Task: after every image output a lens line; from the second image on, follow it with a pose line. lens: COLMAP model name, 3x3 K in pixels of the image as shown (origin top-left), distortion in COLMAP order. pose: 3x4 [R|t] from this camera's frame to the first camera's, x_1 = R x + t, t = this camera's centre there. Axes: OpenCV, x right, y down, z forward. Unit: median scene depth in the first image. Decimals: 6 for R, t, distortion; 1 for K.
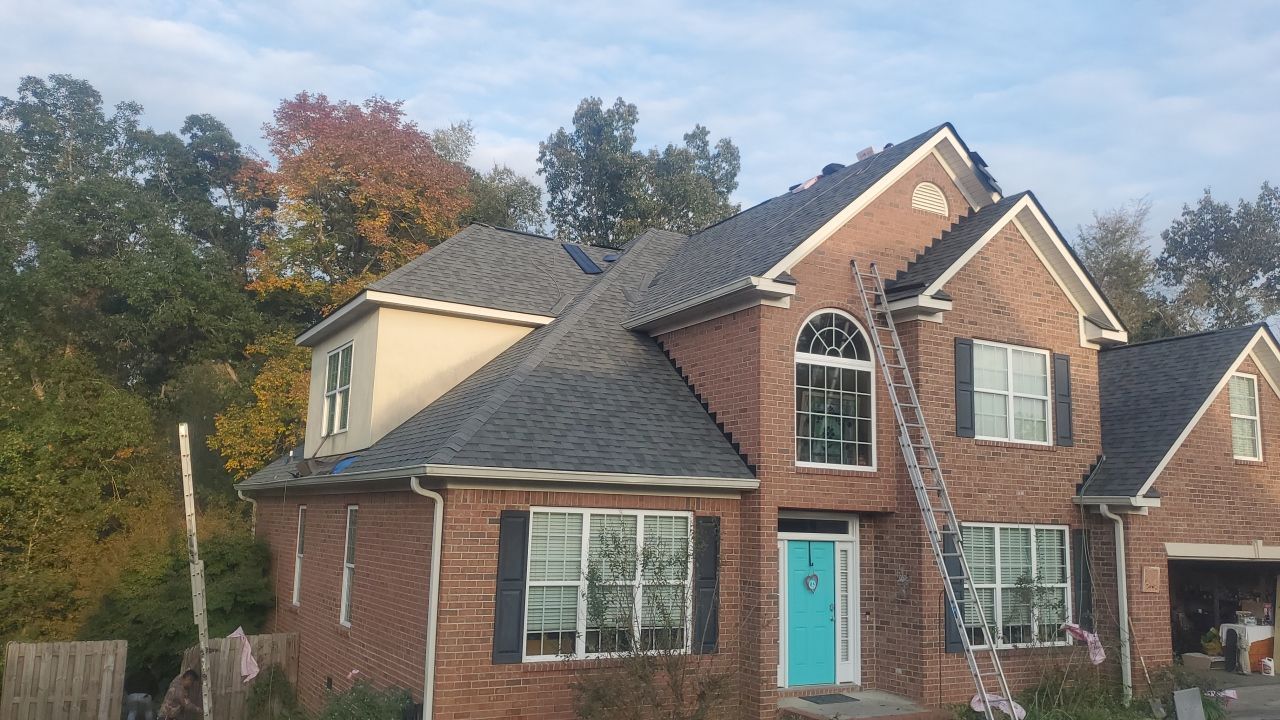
lens RADIAL K [[1041.9, 0, 640.0], [0, 1041.9, 360.0], [0, 0, 1]] dist [0.015399, 0.009652]
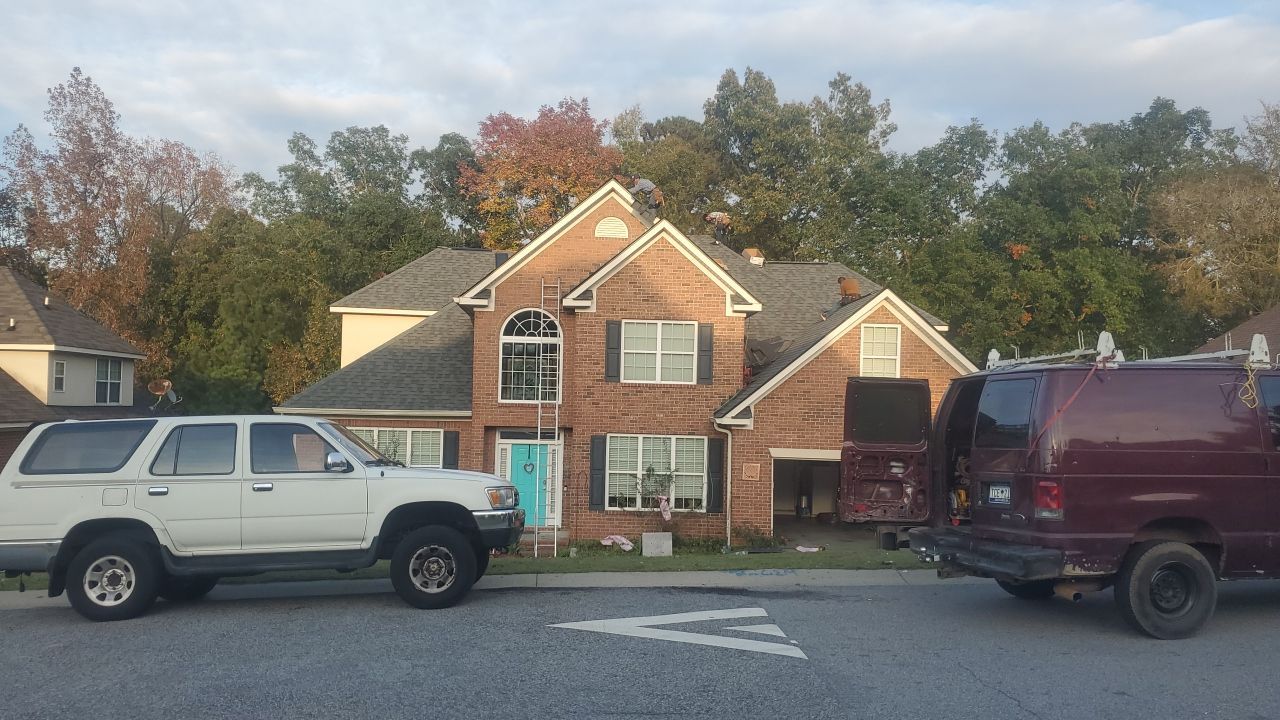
lens RADIAL K [[1041.9, 0, 640.0], [0, 1041.9, 360.0], [0, 0, 1]] dist [0.015399, 0.009652]
pose [[0.880879, -0.018292, -0.472987, 1.011684], [0.075404, 0.991915, 0.102070, -0.110863], [0.467296, -0.125576, 0.875137, -0.352706]]
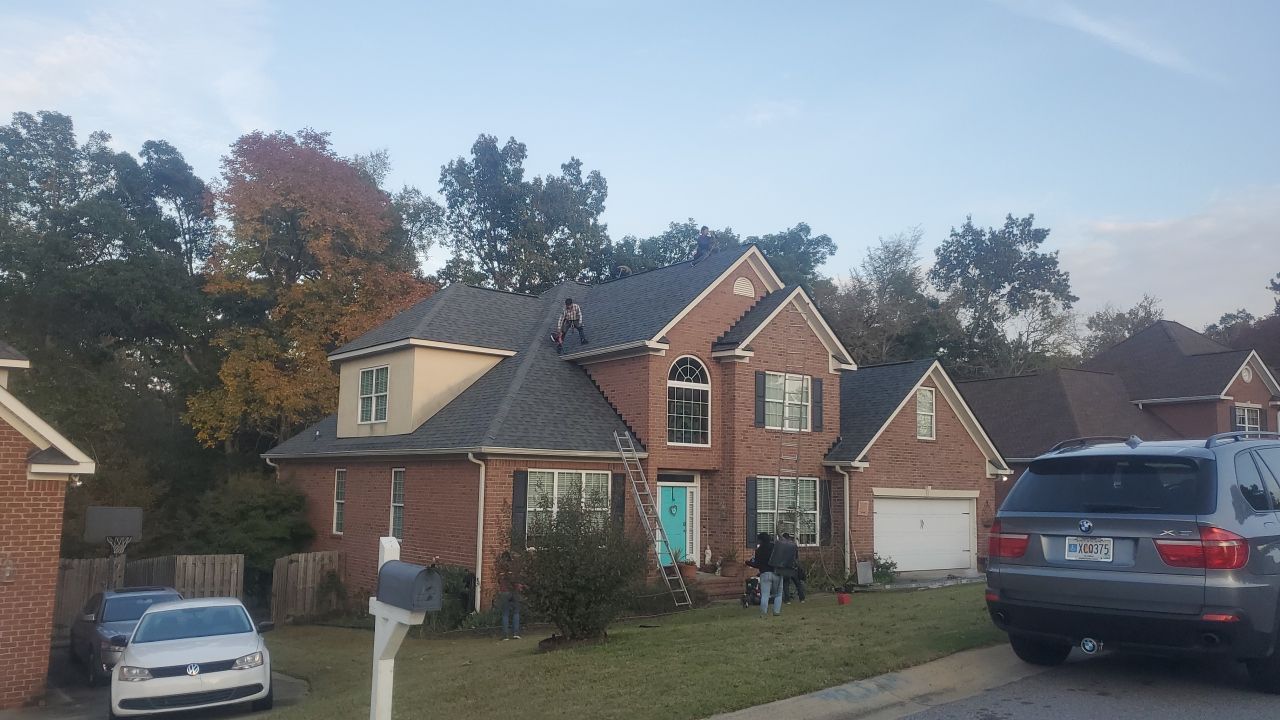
lens RADIAL K [[1105.7, 0, 640.0], [0, 1105.7, 360.0], [0, 0, 1]] dist [0.080389, 0.000437]
pose [[0.987246, 0.011045, 0.158819, -0.169577], [-0.017892, 0.998968, 0.041749, -0.104278], [-0.158194, -0.044058, 0.986425, -0.732059]]
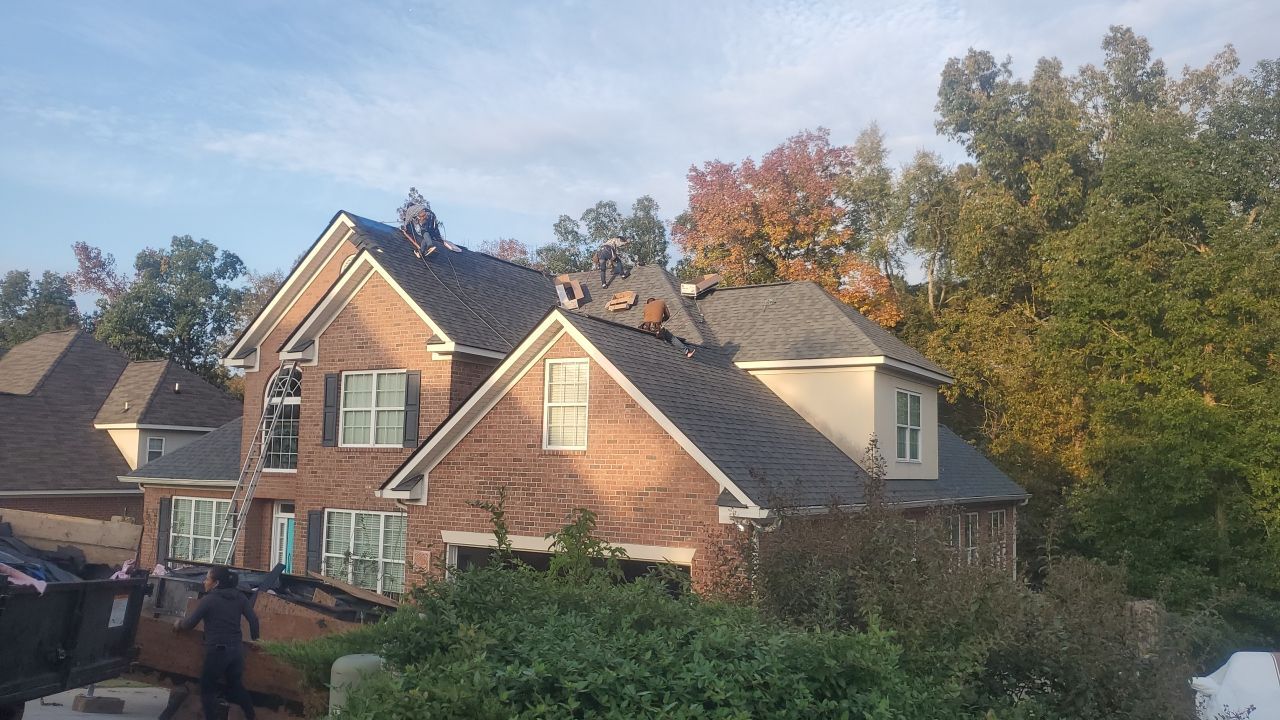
lens RADIAL K [[1041.9, 0, 640.0], [0, 1041.9, 360.0], [0, 0, 1]] dist [0.015399, 0.009652]
pose [[0.471709, -0.100853, -0.875967, 1.553349], [0.137344, 0.989716, -0.039990, 0.065205], [0.870992, -0.101445, 0.480710, 0.644151]]
